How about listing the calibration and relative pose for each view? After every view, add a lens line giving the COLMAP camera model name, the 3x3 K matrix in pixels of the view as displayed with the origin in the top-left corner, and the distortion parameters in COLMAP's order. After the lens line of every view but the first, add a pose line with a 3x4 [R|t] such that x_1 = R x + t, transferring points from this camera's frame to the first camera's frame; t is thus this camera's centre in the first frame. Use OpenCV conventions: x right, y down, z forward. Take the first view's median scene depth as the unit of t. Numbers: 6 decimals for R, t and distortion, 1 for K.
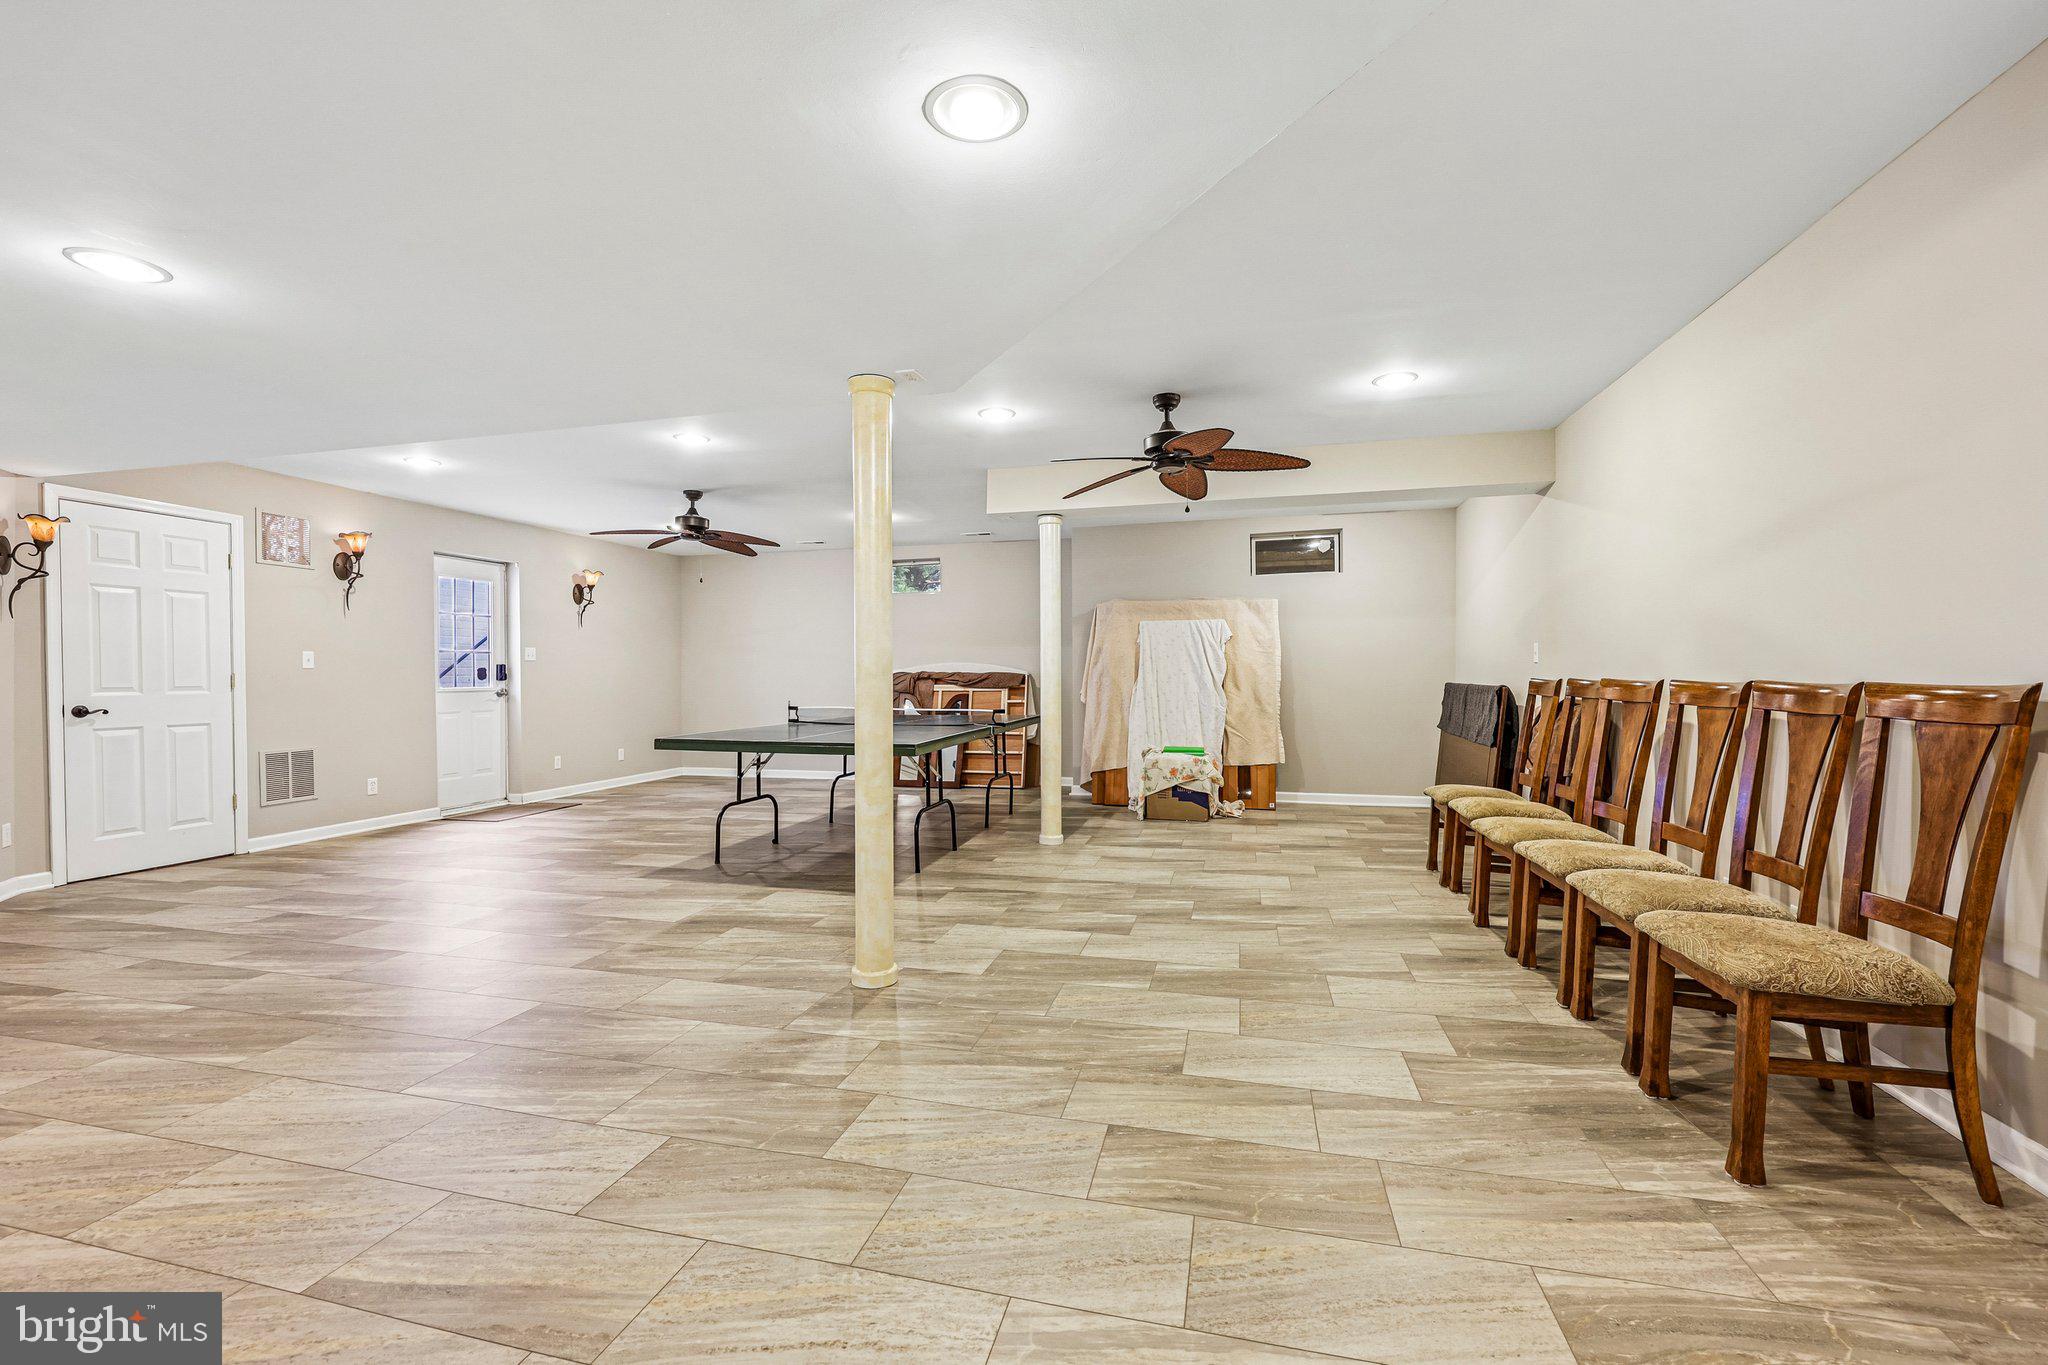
lens RADIAL K [[840.1, 0, 1027.5], [0, 840.1, 688.9], [0, 0, 1]] dist [-0.000101, -0.000013]
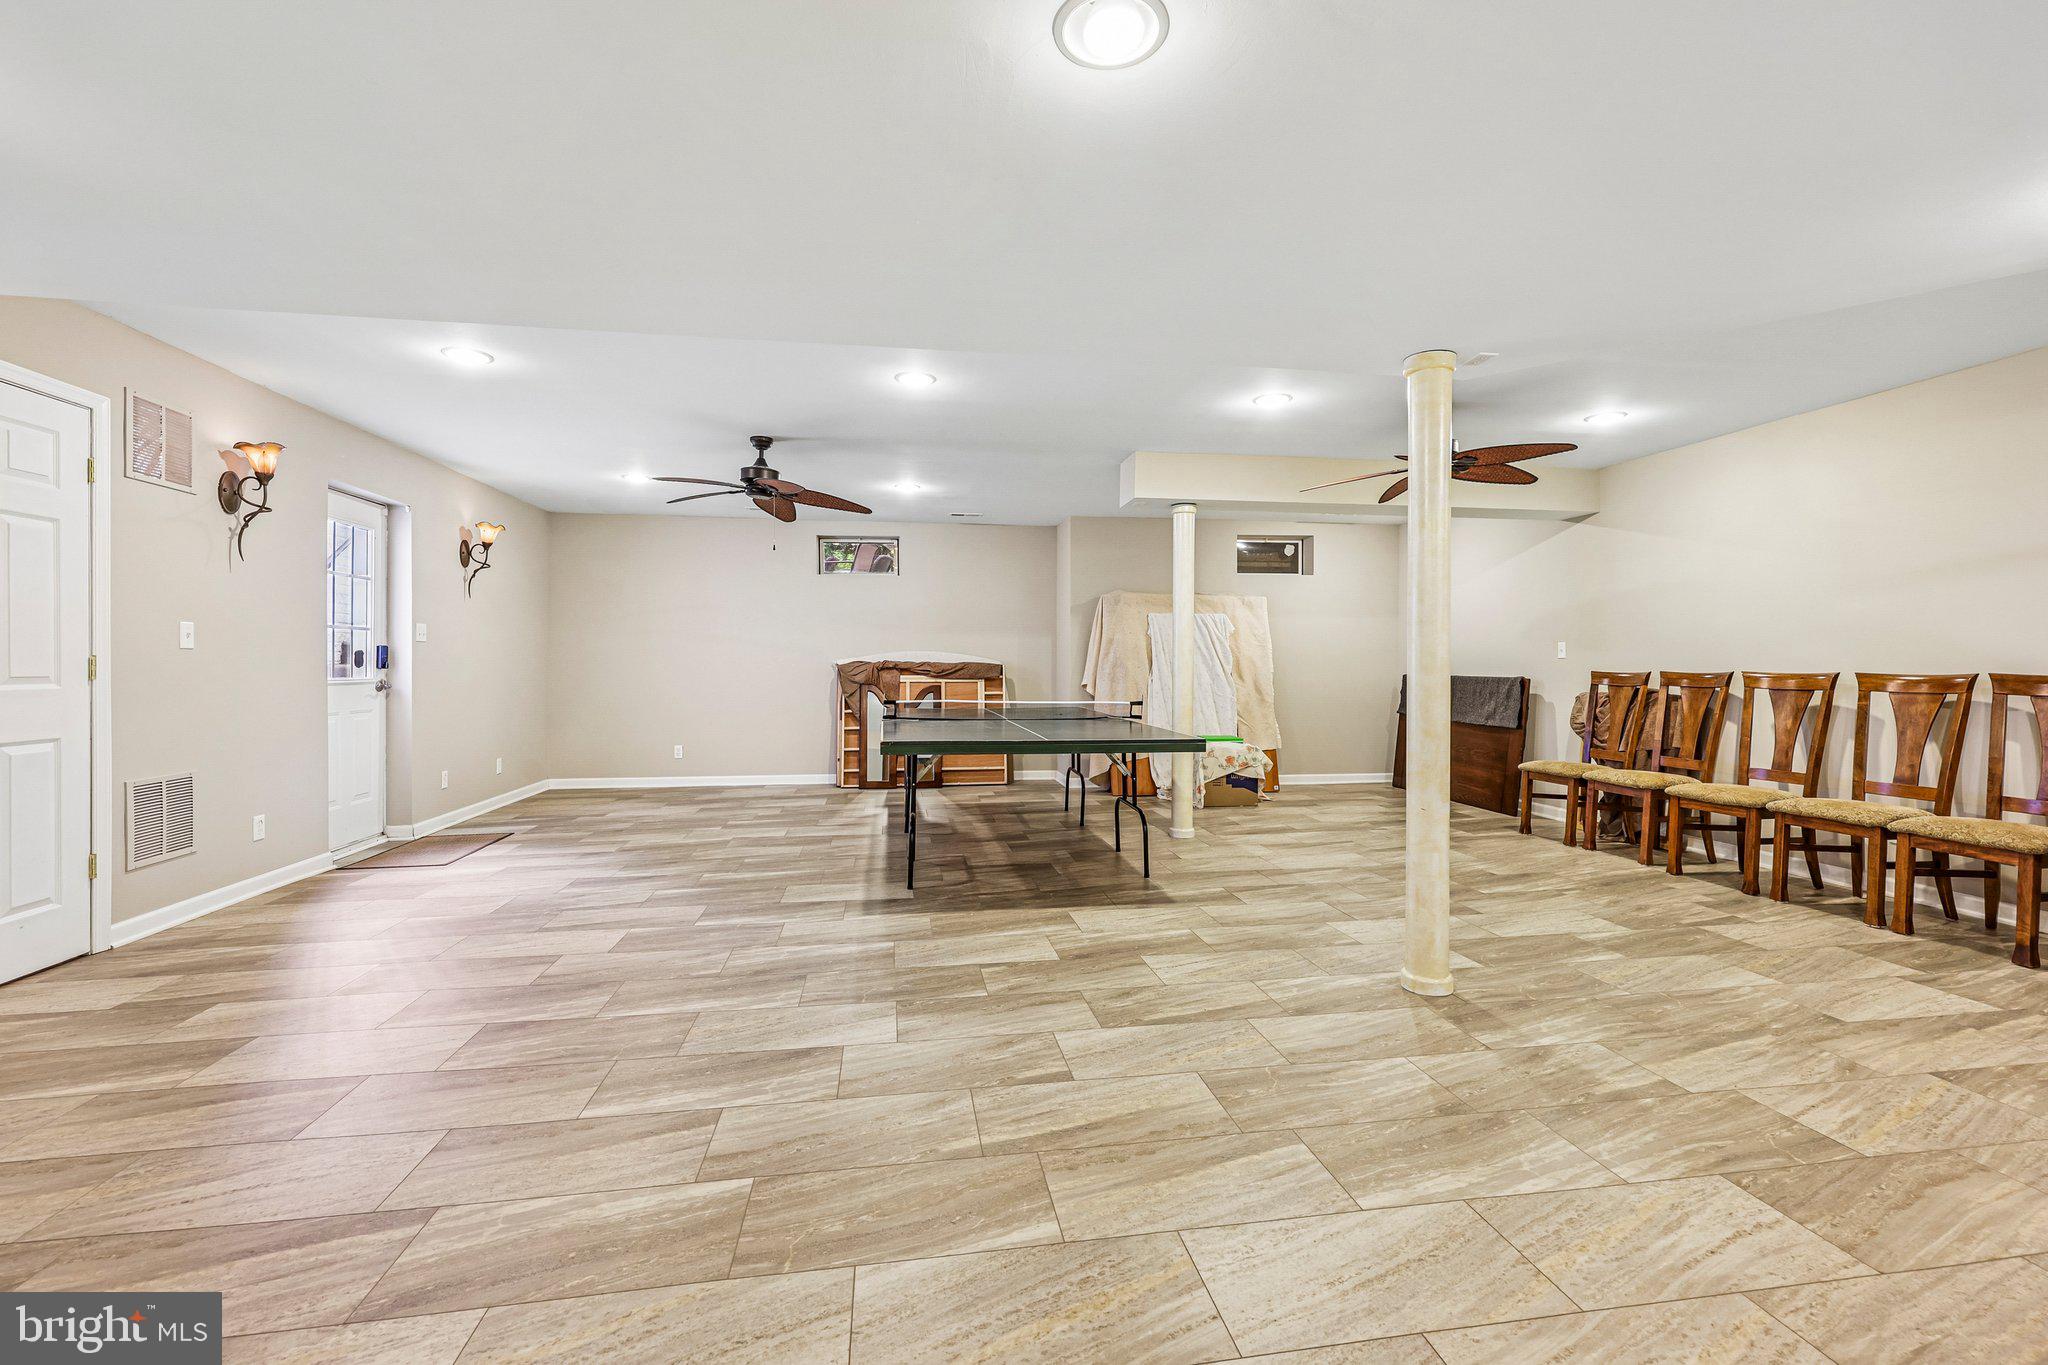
lens RADIAL K [[840.1, 0, 1028.0], [0, 840.1, 671.4], [0, 0, 1]] dist [-0.000101, -0.000013]
pose [[0.919011, 0.003402, 0.394217, -0.487456], [0.000603, 0.999949, -0.010034, -0.000060], [-0.394231, 0.009459, 0.918963, 0.152076]]
